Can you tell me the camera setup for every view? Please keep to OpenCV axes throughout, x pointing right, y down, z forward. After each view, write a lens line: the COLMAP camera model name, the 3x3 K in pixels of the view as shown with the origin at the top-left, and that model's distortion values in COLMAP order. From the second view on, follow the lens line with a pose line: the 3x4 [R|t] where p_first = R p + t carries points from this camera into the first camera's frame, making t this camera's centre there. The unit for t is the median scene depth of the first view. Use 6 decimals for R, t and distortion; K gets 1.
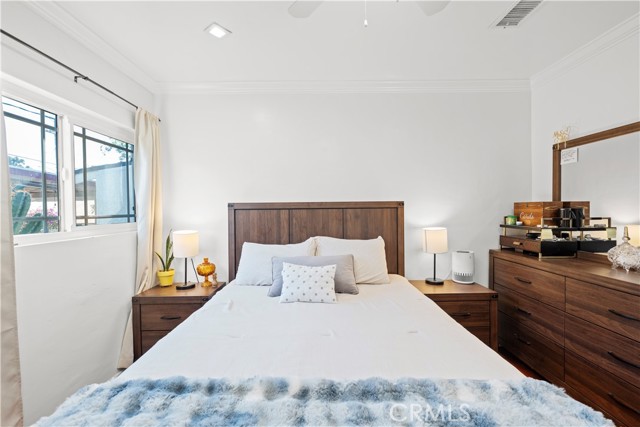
lens RADIAL K [[269.6, 0, 320.0], [0, 269.6, 213.5], [0, 0, 1]] dist [0.000553, 0.000132]
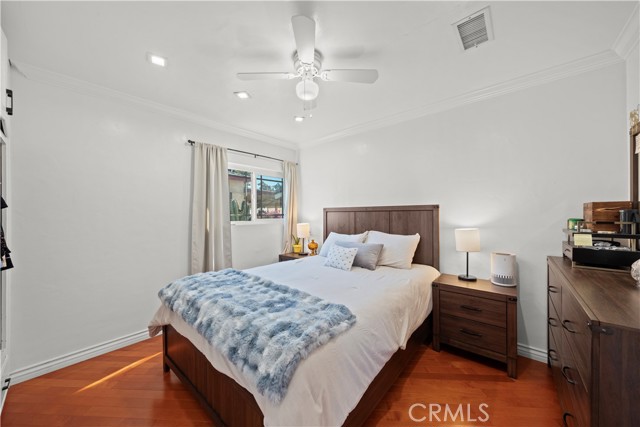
lens RADIAL K [[231.1, 0, 317.4], [0, 231.1, 215.4], [0, 0, 1]] dist [-0.001807, -0.000107]
pose [[0.743612, 0.009584, -0.668543, 0.592641], [-0.009839, 0.999946, 0.003391, 0.003056], [0.668539, 0.004056, 0.743666, -0.094142]]
